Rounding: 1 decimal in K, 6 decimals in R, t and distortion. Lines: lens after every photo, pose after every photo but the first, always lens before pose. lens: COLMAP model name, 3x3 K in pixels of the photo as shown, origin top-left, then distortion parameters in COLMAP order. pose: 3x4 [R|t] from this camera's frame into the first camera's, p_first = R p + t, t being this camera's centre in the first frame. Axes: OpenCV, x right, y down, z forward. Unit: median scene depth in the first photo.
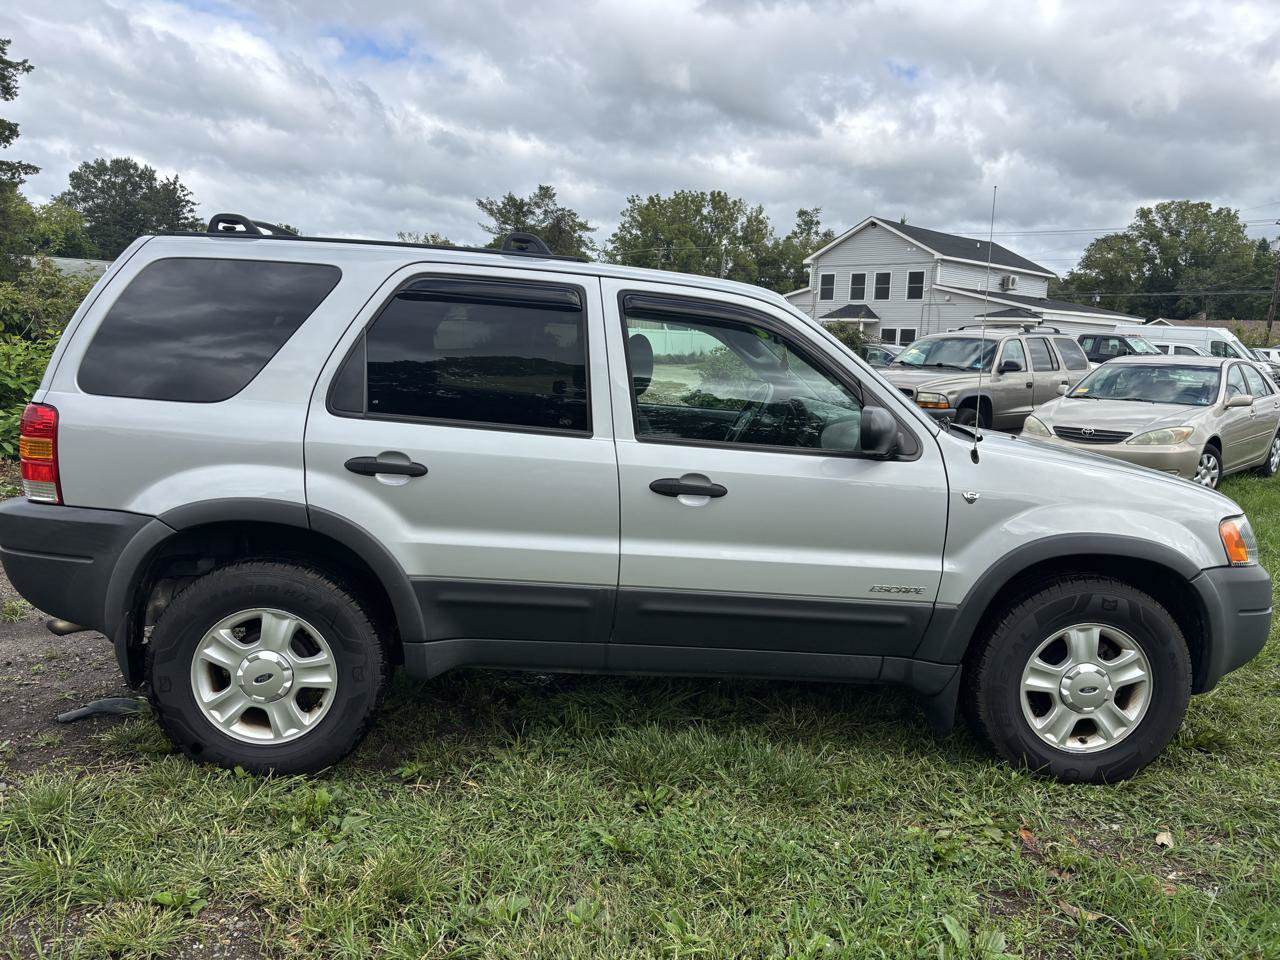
lens RADIAL K [[958.9, 0, 640.8], [0, 958.9, 449.0], [0, 0, 1]] dist [0.077683, -0.089392]
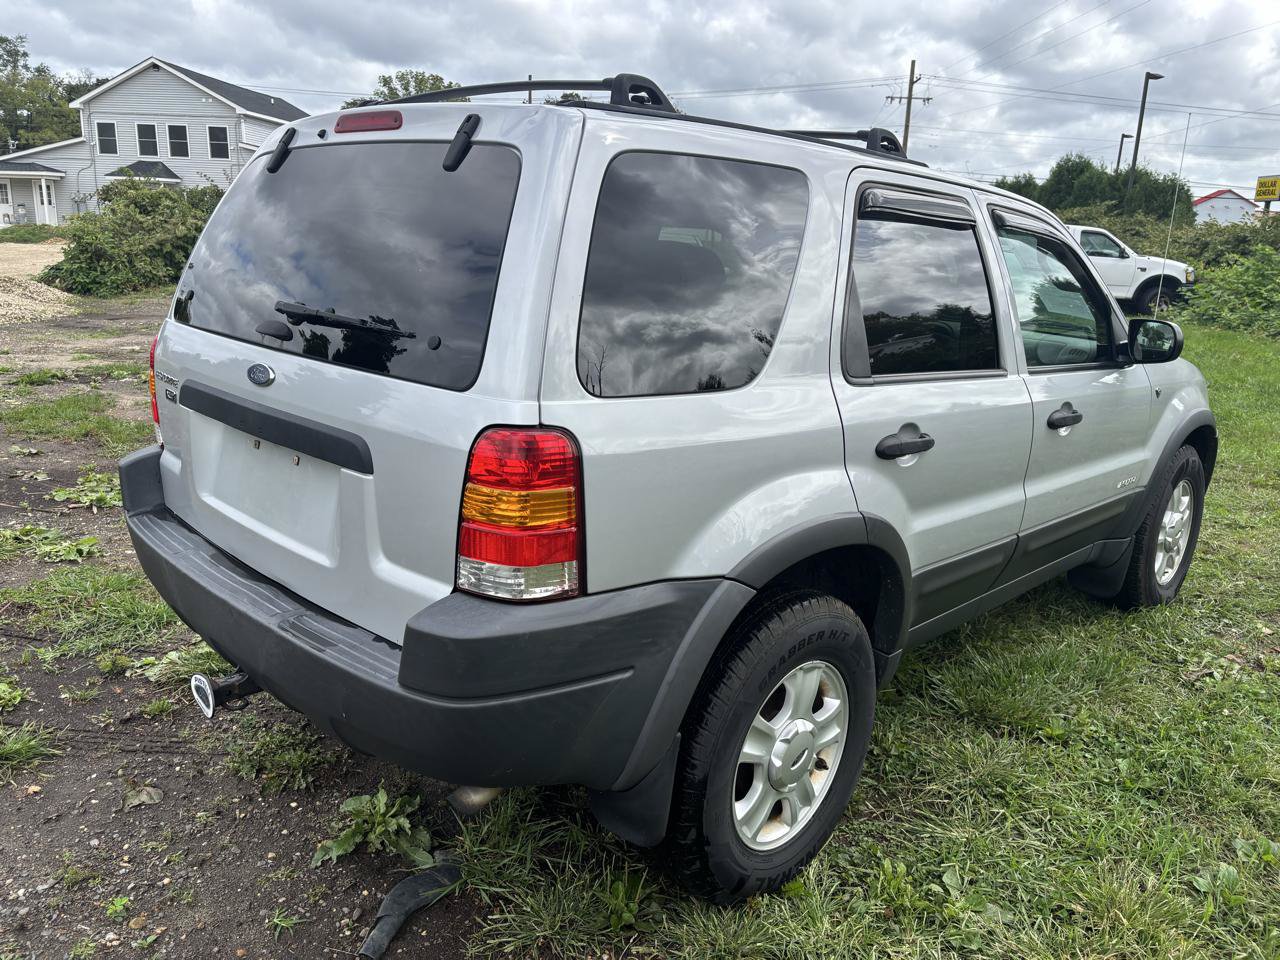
lens RADIAL K [[958.9, 0, 640.8], [0, 958.9, 449.0], [0, 0, 1]] dist [0.077683, -0.089392]
pose [[0.754898, -0.154247, 0.637446, -0.879812], [0.066043, 0.984888, 0.160108, -0.110446], [-0.652509, -0.078766, 0.753676, 0.539769]]
